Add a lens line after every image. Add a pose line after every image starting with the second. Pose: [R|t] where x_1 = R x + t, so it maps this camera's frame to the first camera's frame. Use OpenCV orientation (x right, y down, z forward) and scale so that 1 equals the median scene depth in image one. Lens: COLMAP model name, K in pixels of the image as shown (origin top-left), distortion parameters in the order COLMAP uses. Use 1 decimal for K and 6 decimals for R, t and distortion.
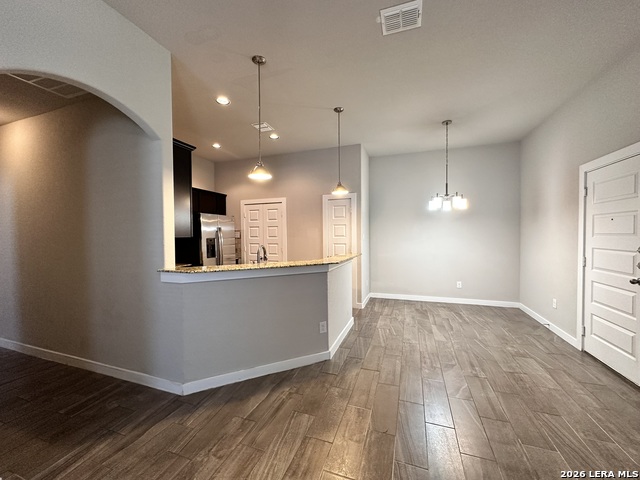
lens RADIAL K [[255.0, 0, 320.9], [0, 255.0, 241.7], [0, 0, 1]] dist [-0.001285, -0.000135]
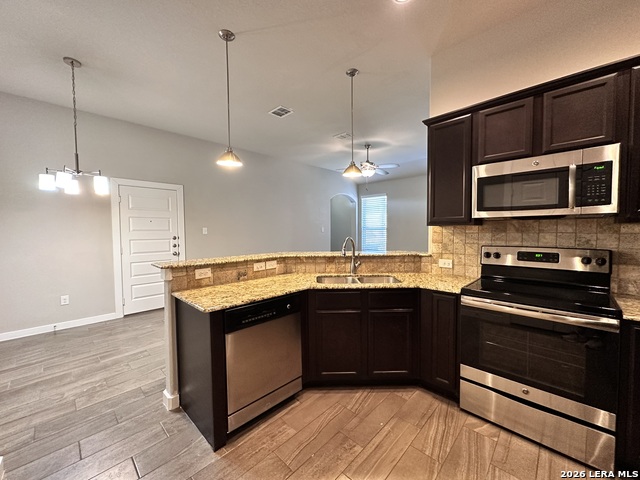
lens RADIAL K [[255.0, 0, 320.9], [0, 255.0, 241.7], [0, 0, 1]] dist [-0.001285, -0.000135]
pose [[-0.909327, -0.005389, 0.416047, -0.378401], [0.023987, 0.997574, 0.065347, -0.025526], [-0.415390, 0.069402, -0.906992, 1.356946]]
